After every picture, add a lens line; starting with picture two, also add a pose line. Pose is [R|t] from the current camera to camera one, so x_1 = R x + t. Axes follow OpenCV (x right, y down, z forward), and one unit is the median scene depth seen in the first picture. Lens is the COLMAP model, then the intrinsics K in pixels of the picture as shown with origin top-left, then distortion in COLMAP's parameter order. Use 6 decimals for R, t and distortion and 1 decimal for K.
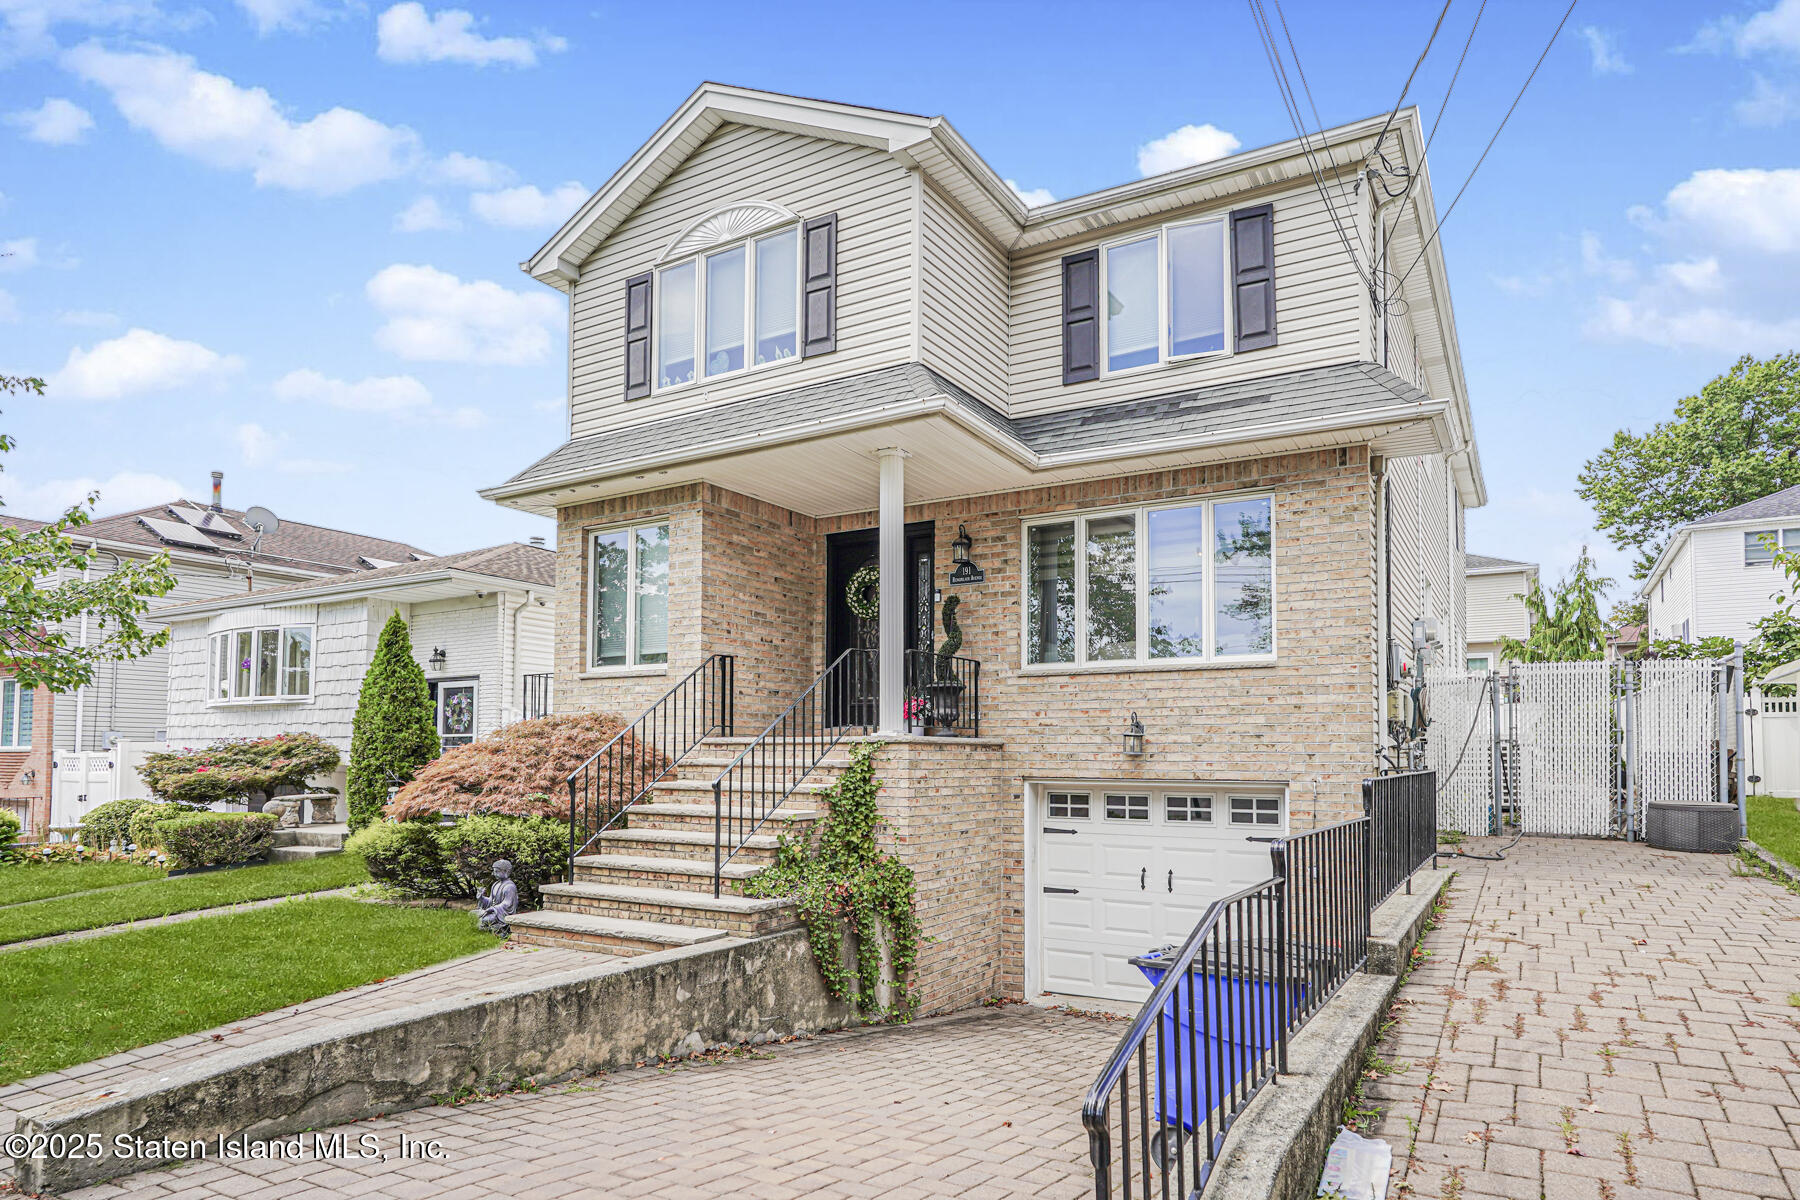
lens RADIAL K [[1039.1, 0, 900.0], [0, 1039.1, 600.0], [0, 0, 1]] dist [0.001163, -0.000031]
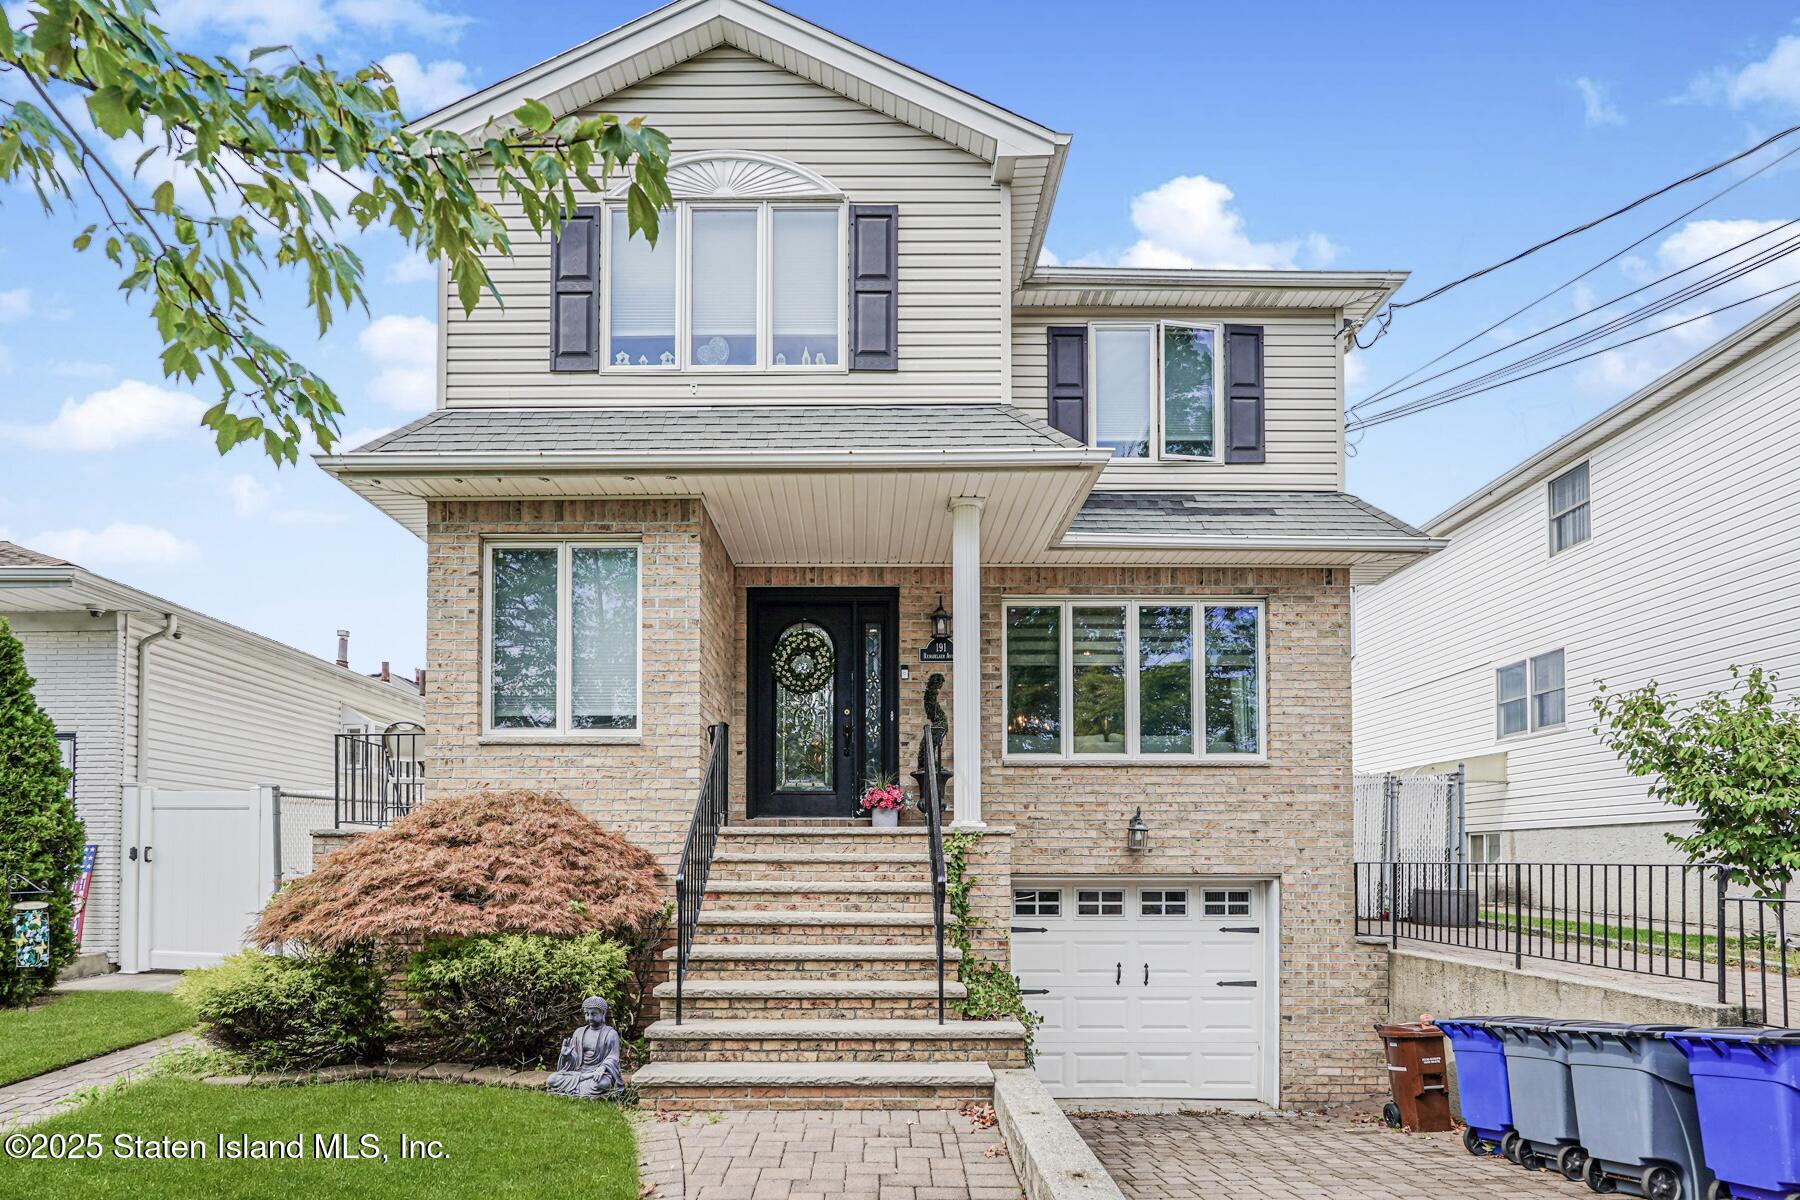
lens RADIAL K [[1056.5, 0, 900.1], [0, 1056.5, 735.5], [0, 0, 1]] dist [-0.000283, 0.000210]
pose [[0.859094, 0.056980, 0.508636, -0.472937], [-0.073210, 0.997245, 0.011936, 0.044041], [-0.506555, -0.047492, 0.860899, 0.246626]]
